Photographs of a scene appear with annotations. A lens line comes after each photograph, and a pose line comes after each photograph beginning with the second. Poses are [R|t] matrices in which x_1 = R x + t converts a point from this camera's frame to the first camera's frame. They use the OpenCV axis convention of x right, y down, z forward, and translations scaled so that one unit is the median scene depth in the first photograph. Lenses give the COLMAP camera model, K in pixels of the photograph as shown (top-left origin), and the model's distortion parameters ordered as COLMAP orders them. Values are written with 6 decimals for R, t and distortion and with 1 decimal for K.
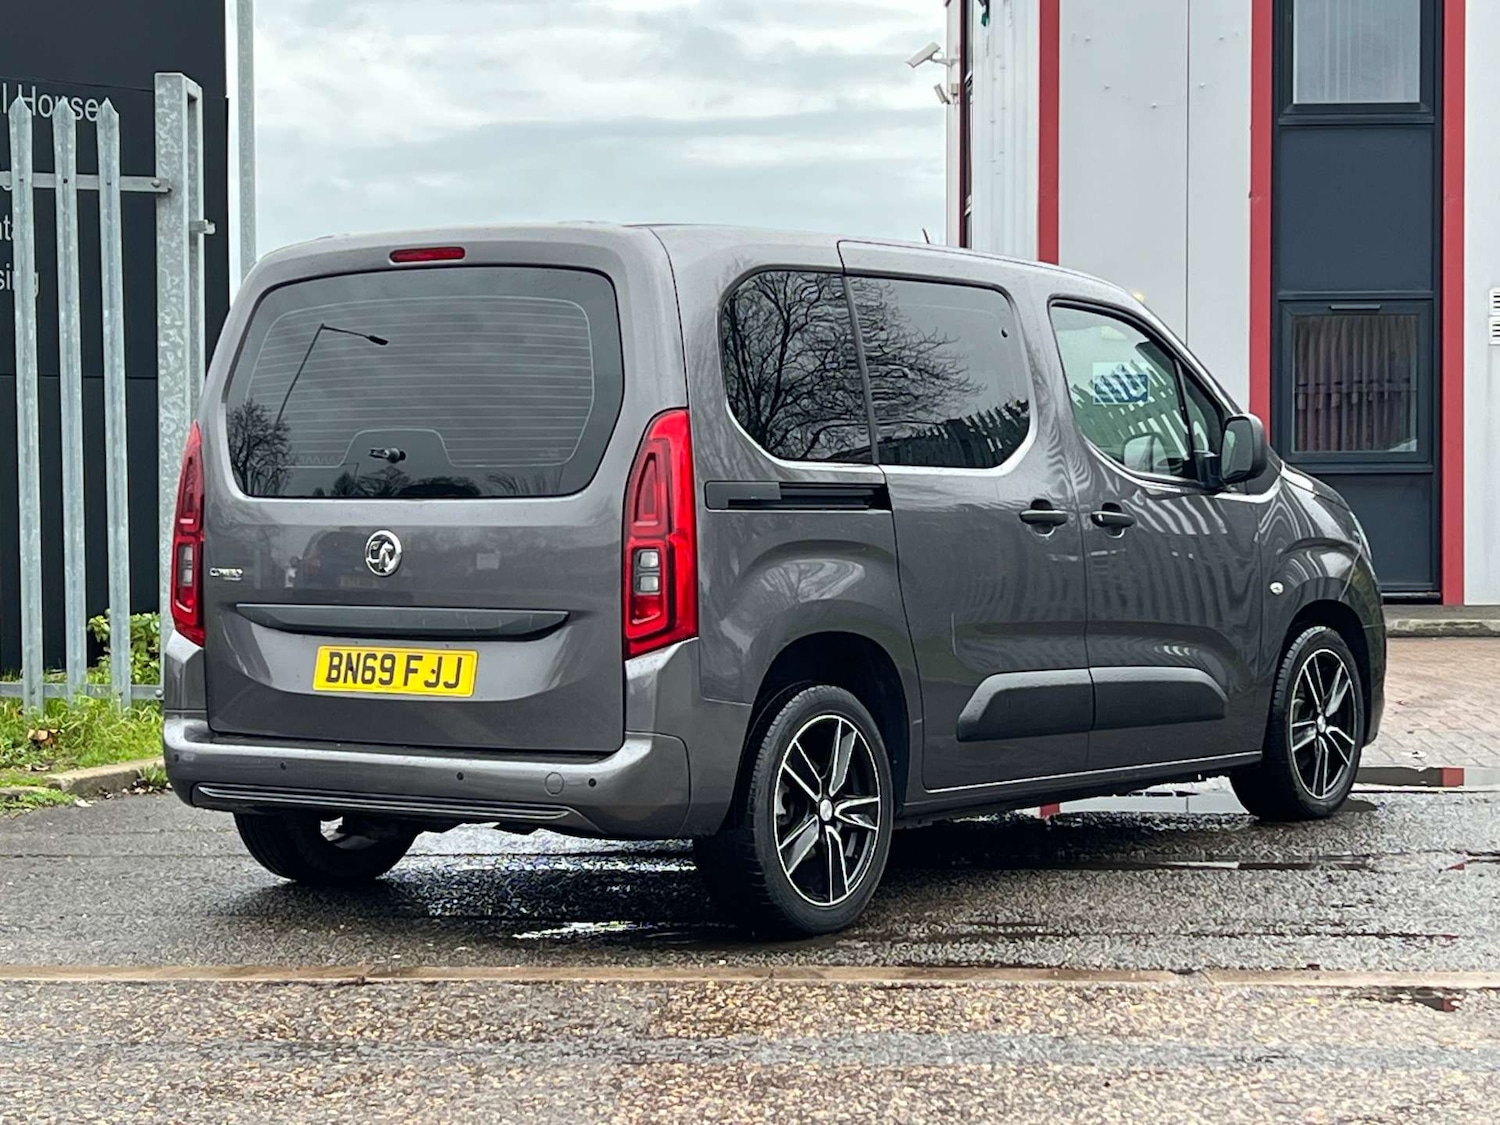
lens RADIAL K [[3409.9, 0, 790.8], [0, 3409.9, 569.7], [0, 0, 1]] dist [0.284186, -2.073034]
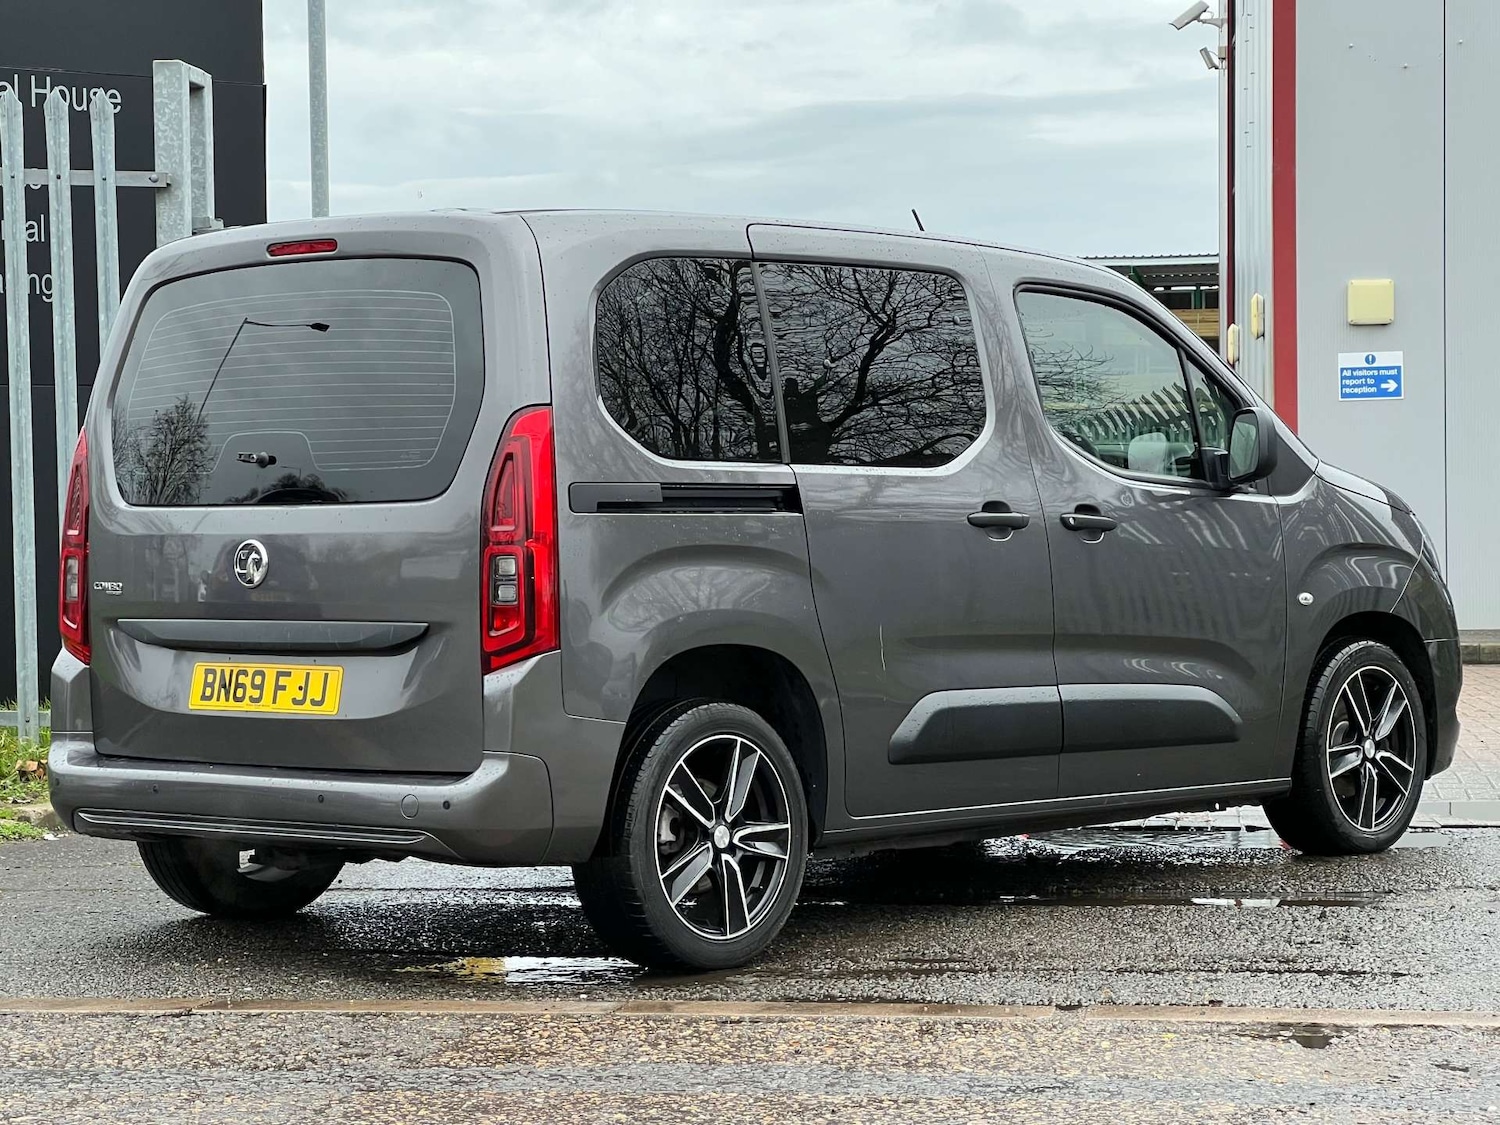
lens RADIAL K [[3851.8, 0, 754.0], [0, 3851.8, 537.6], [0, 0, 1]] dist [-0.135356, 5.038128]
pose [[0.994054, -0.008205, -0.108576, 0.126961], [0.006391, 0.999834, -0.017046, 0.006726], [0.108698, 0.016251, 0.993942, -0.037747]]
